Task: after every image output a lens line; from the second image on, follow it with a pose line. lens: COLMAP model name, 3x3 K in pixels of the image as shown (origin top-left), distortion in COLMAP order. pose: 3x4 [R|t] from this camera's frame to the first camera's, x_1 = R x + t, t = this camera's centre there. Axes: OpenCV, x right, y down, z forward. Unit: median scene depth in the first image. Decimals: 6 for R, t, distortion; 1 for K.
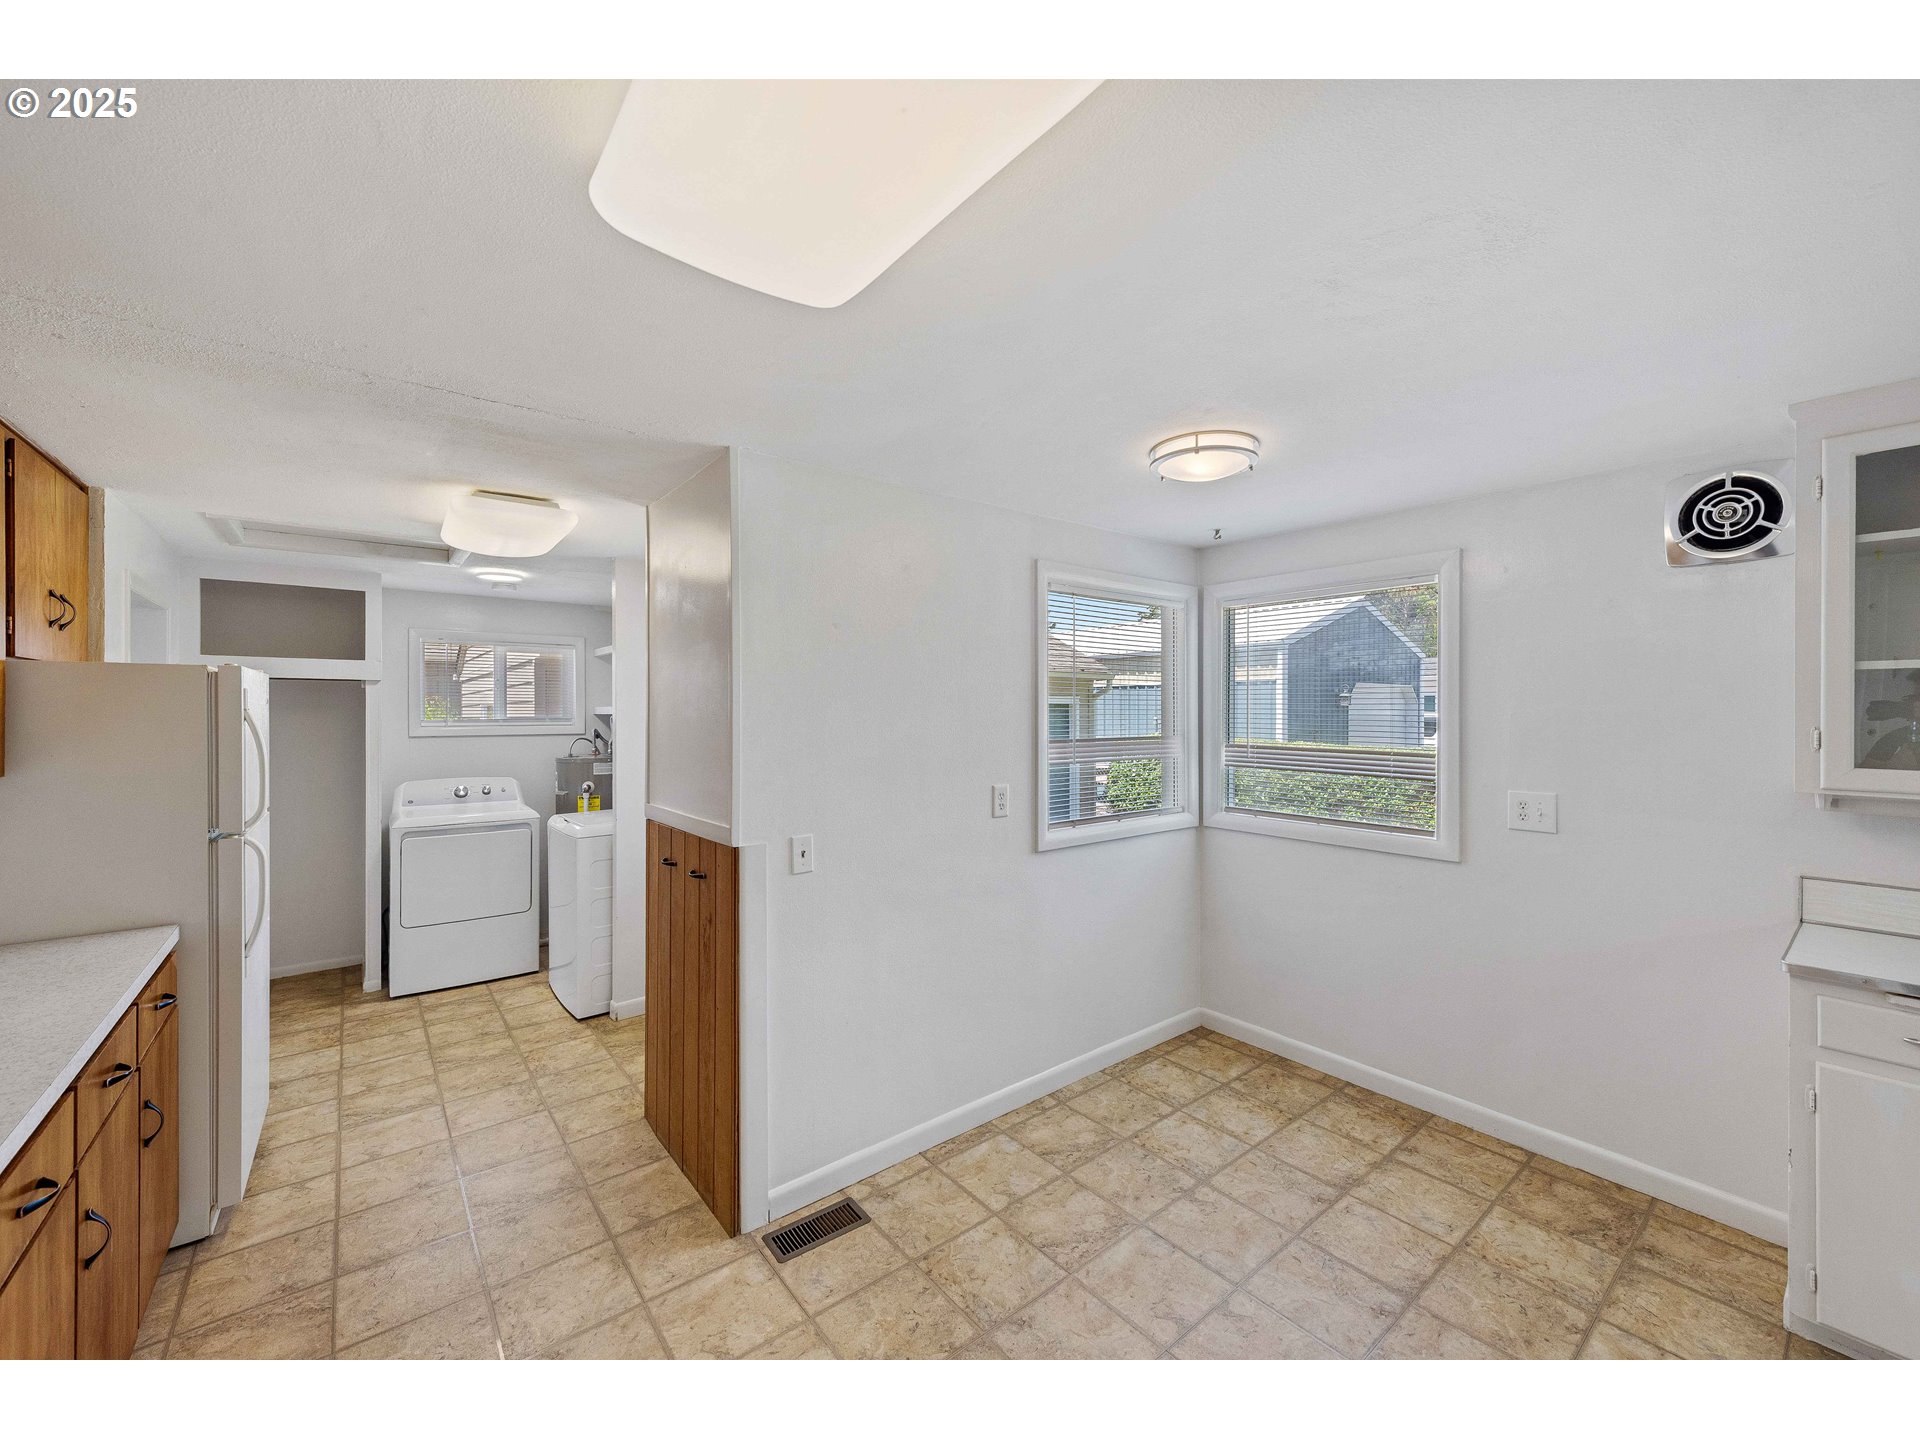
lens RADIAL K [[748.6, 0, 960.0], [0, 748.6, 720.0], [0, 0, 1]] dist [0.007964, -0.000412]
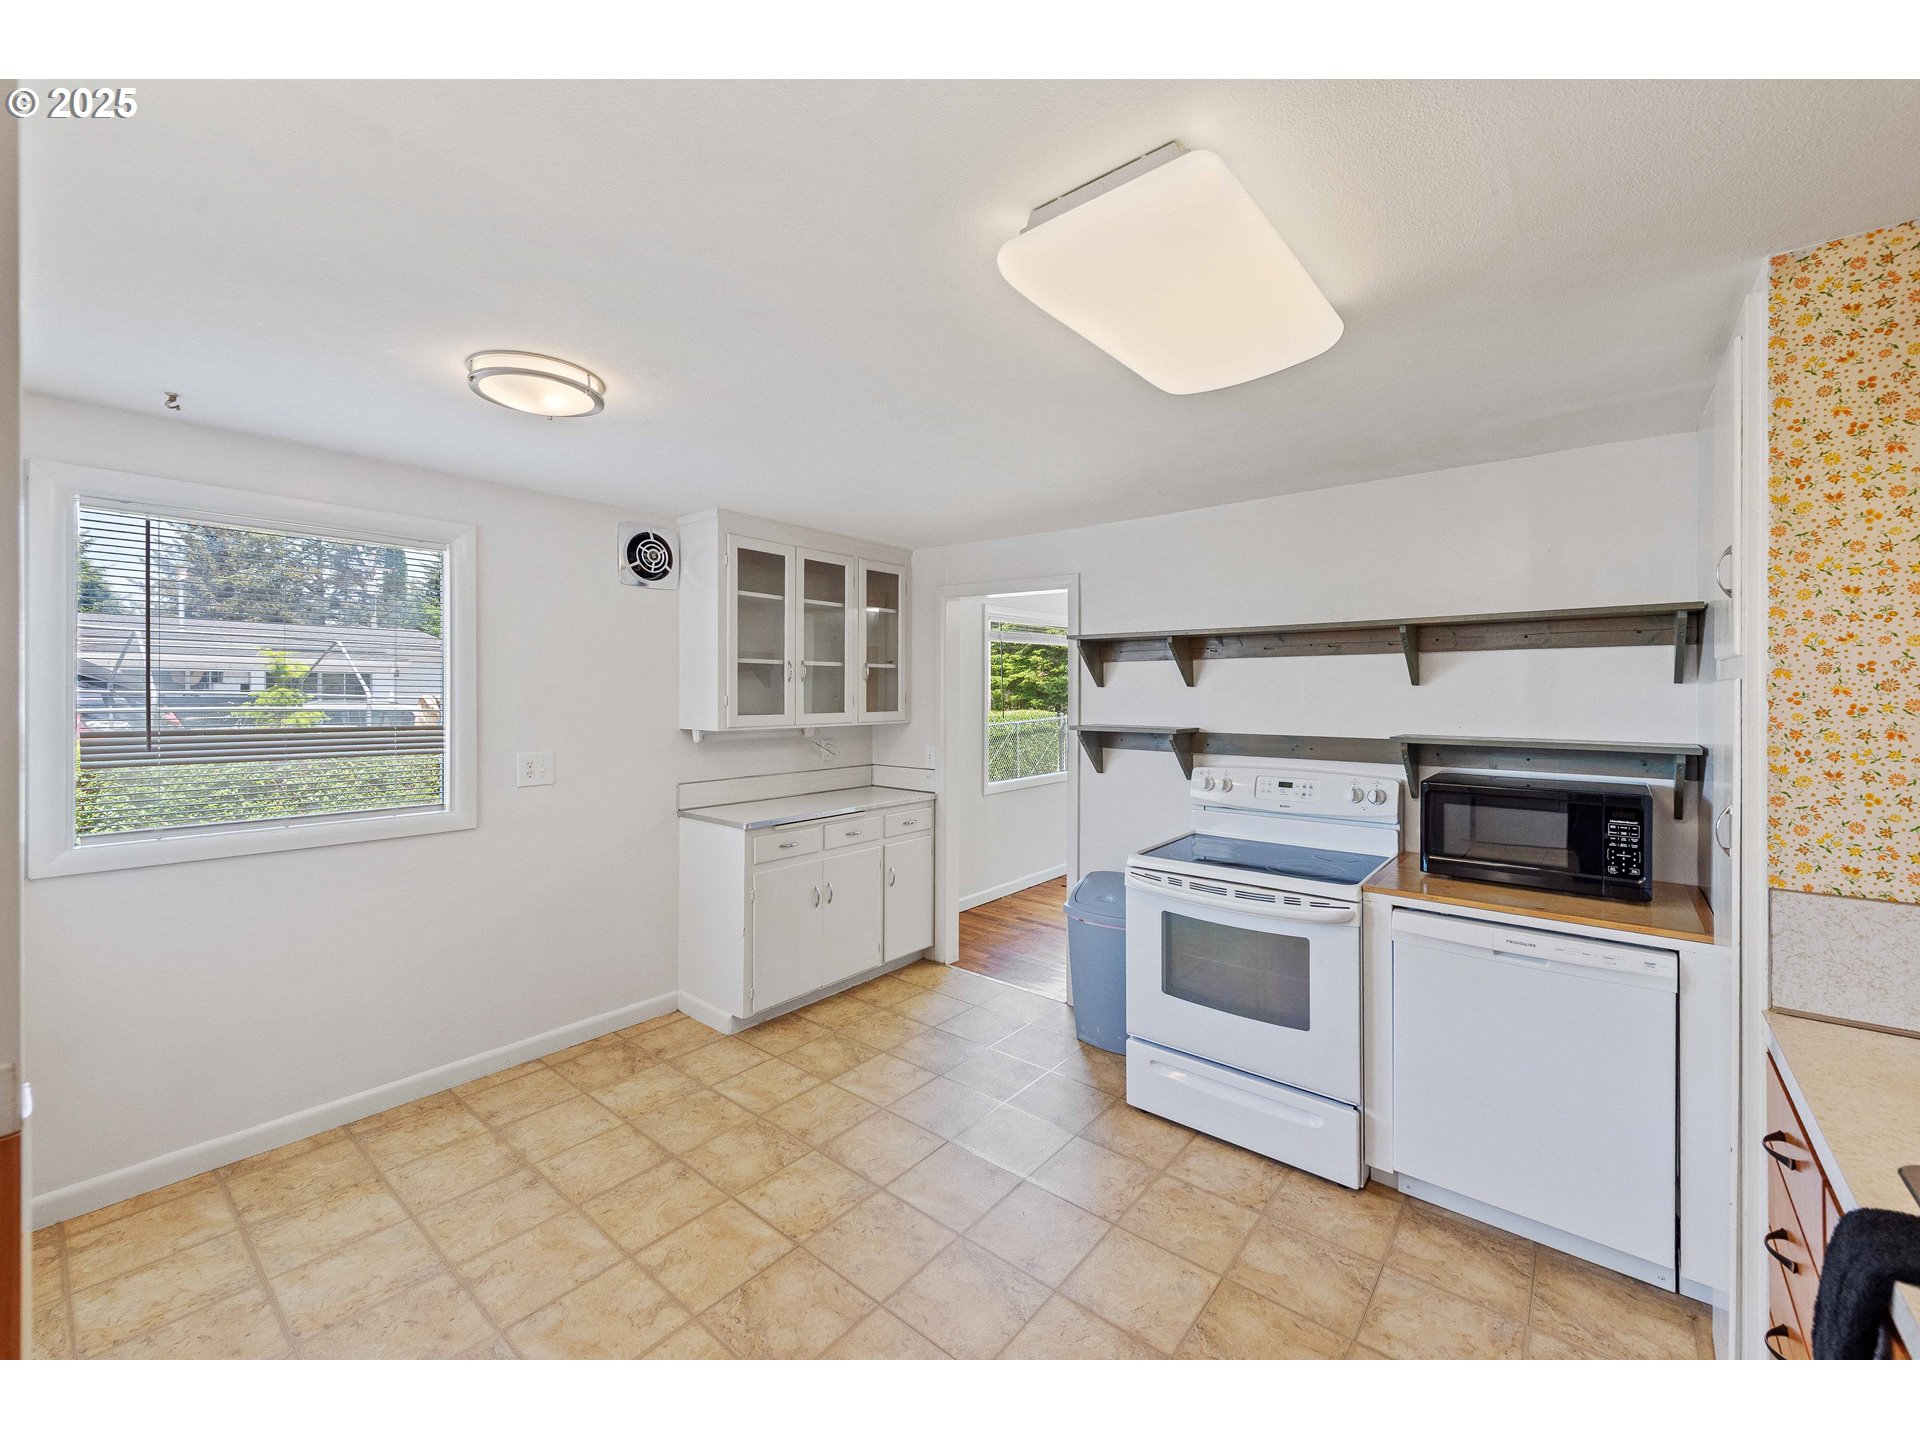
lens RADIAL K [[778.3, 0, 966.0], [0, 778.3, 702.3], [0, 0, 1]] dist [0.001681, 0.000375]
pose [[-0.212074, -0.013246, 0.977164, -0.577212], [0.006631, 0.999866, 0.014992, 0.003955], [-0.977231, 0.009659, -0.211958, 0.615861]]
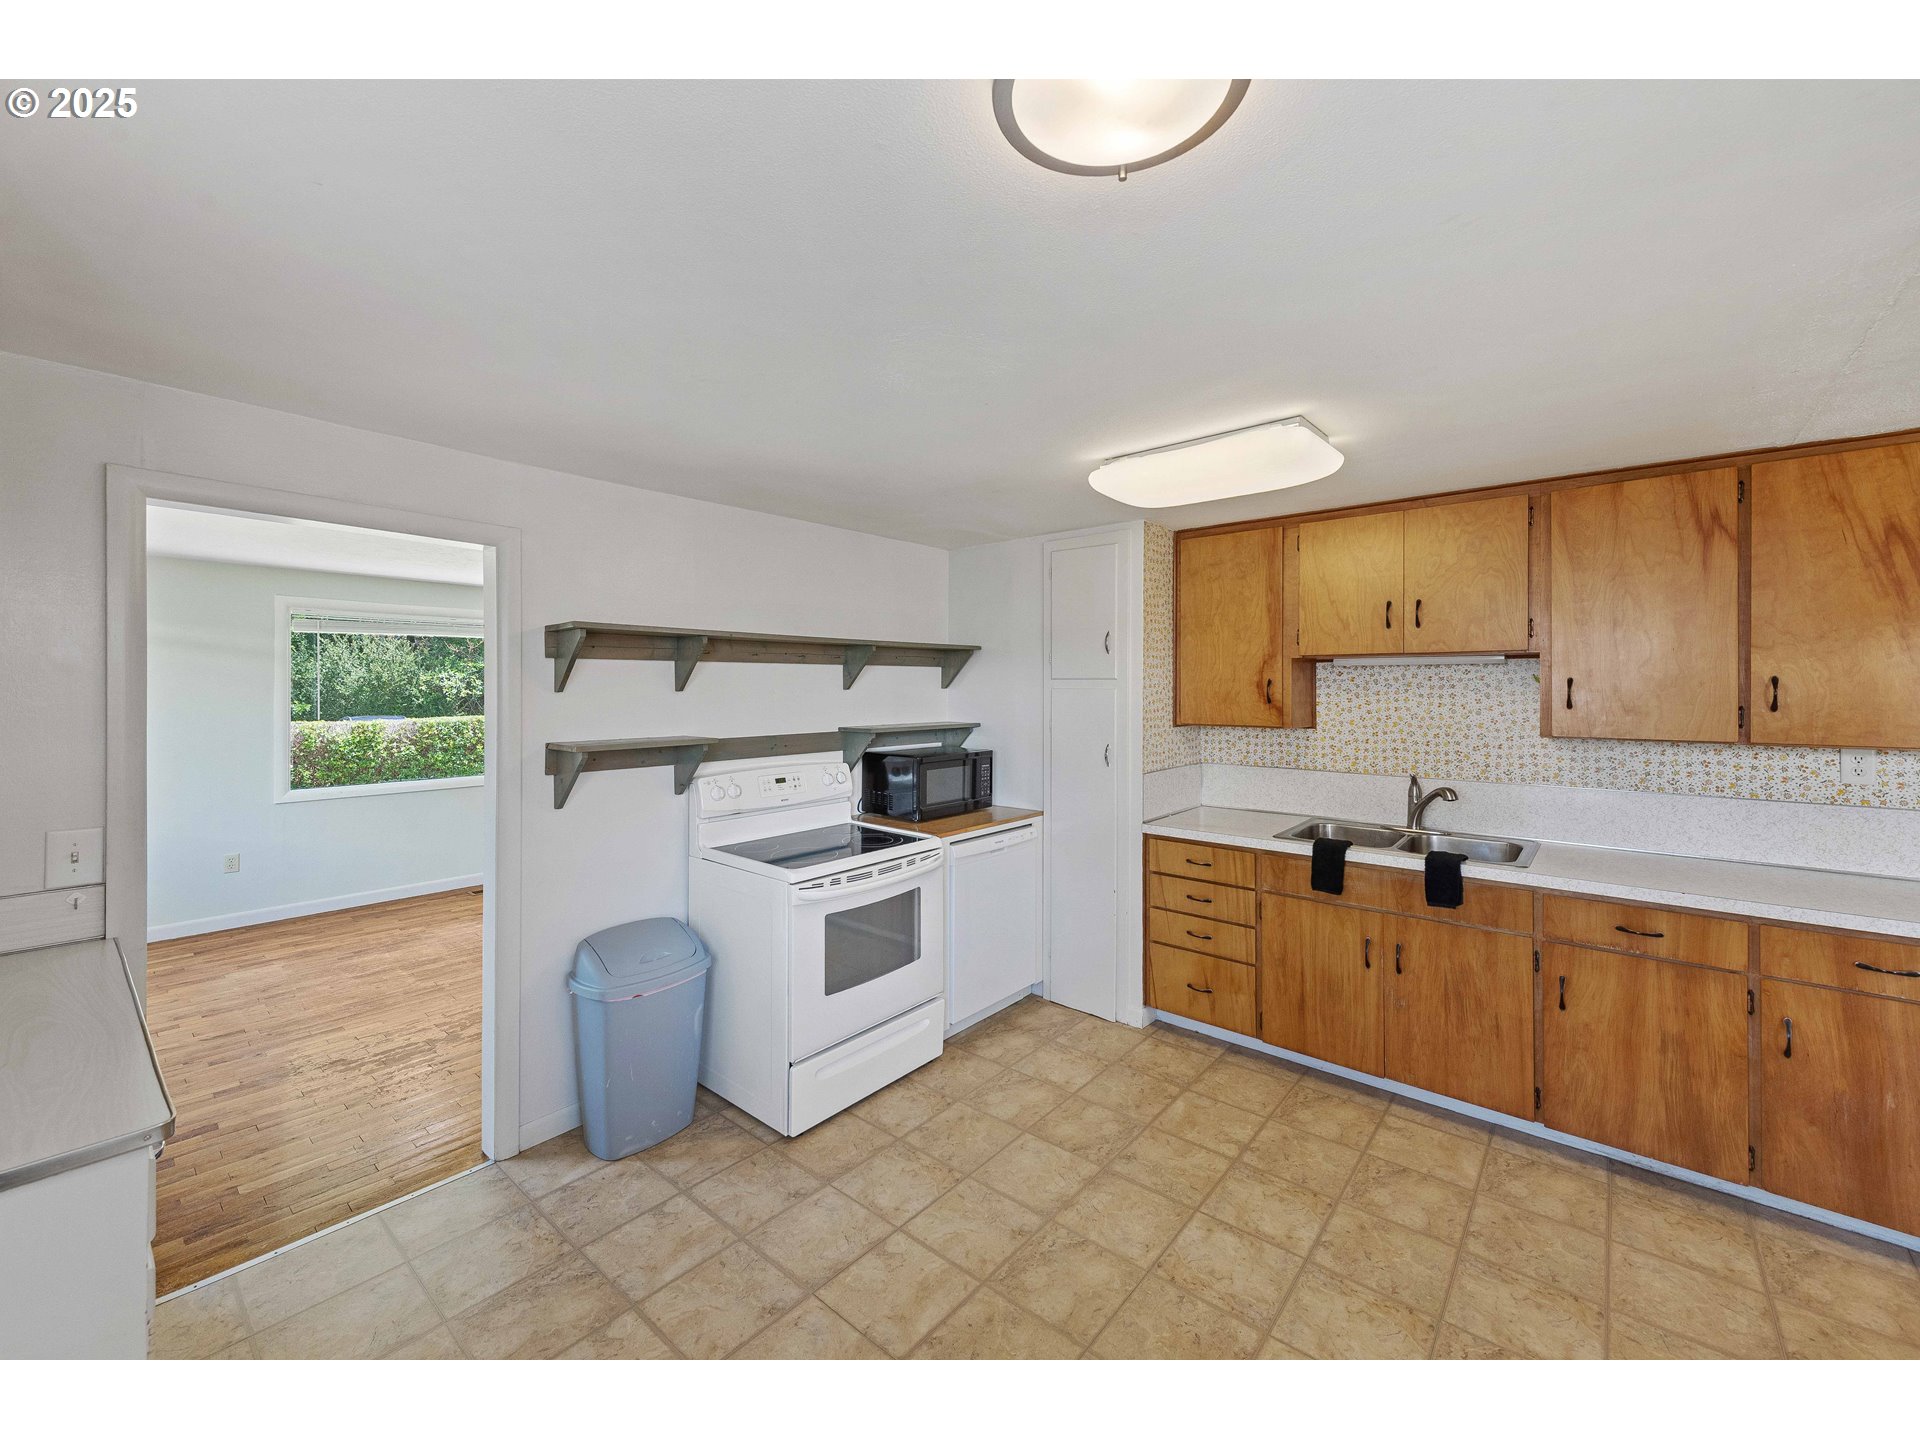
lens RADIAL K [[767.6, 0, 978.1], [0, 767.6, 694.1], [0, 0, 1]] dist [0.000802, -0.000148]
pose [[-0.978470, 0.004667, -0.206334, 0.422321], [0.000080, 0.999753, 0.022233, -0.022151], [0.206387, 0.021738, -0.978229, 1.209485]]
